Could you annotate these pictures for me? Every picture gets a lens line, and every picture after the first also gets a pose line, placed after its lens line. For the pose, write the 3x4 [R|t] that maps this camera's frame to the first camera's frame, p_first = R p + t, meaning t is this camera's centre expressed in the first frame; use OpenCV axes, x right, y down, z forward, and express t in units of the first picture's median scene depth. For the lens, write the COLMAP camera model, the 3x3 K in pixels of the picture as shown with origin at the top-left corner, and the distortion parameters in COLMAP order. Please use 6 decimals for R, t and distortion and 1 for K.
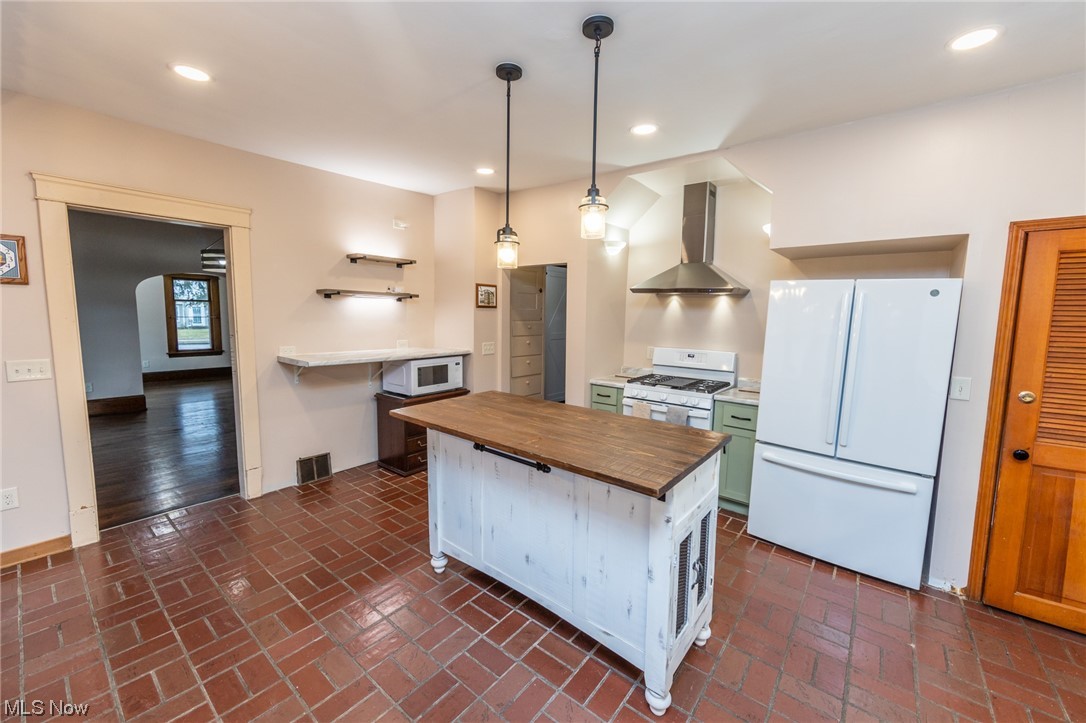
lens RADIAL K [[421.5, 0, 546.8], [0, 421.5, 355.5], [0, 0, 1]] dist [0.008352, 0.000082]
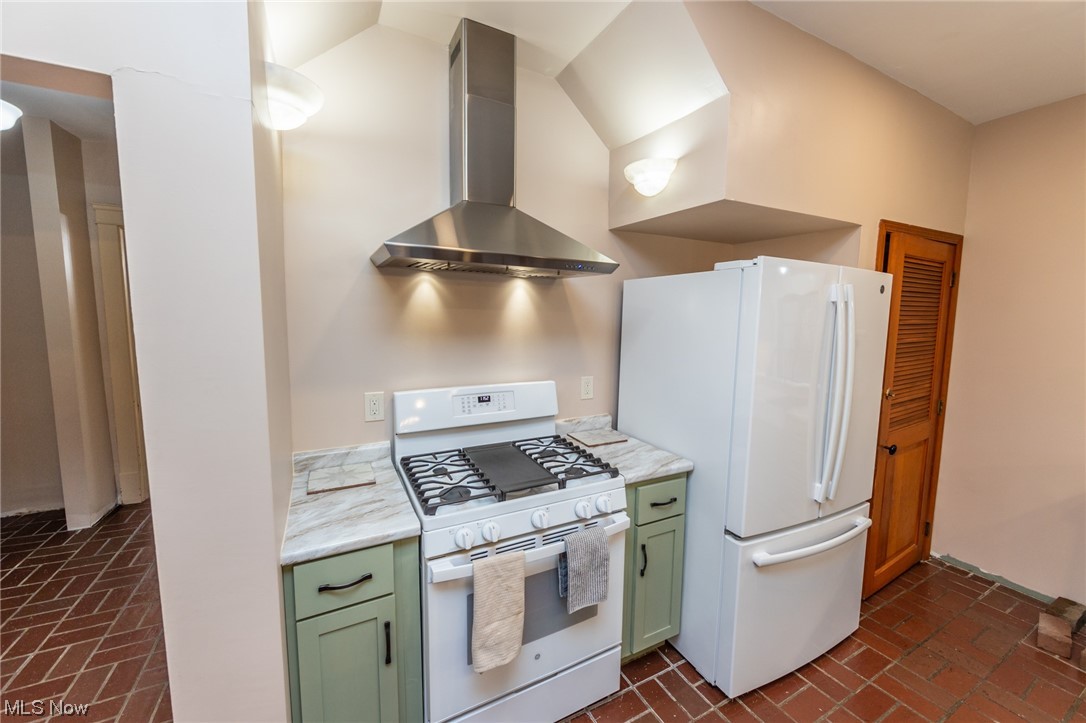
lens RADIAL K [[421.5, 0, 546.8], [0, 421.5, 355.5], [0, 0, 1]] dist [0.008352, 0.000082]
pose [[0.394364, -0.105037, 0.912932, -0.071948], [0.085984, 0.993306, 0.077141, -0.081495], [-0.914923, 0.048075, 0.400755, 0.737598]]
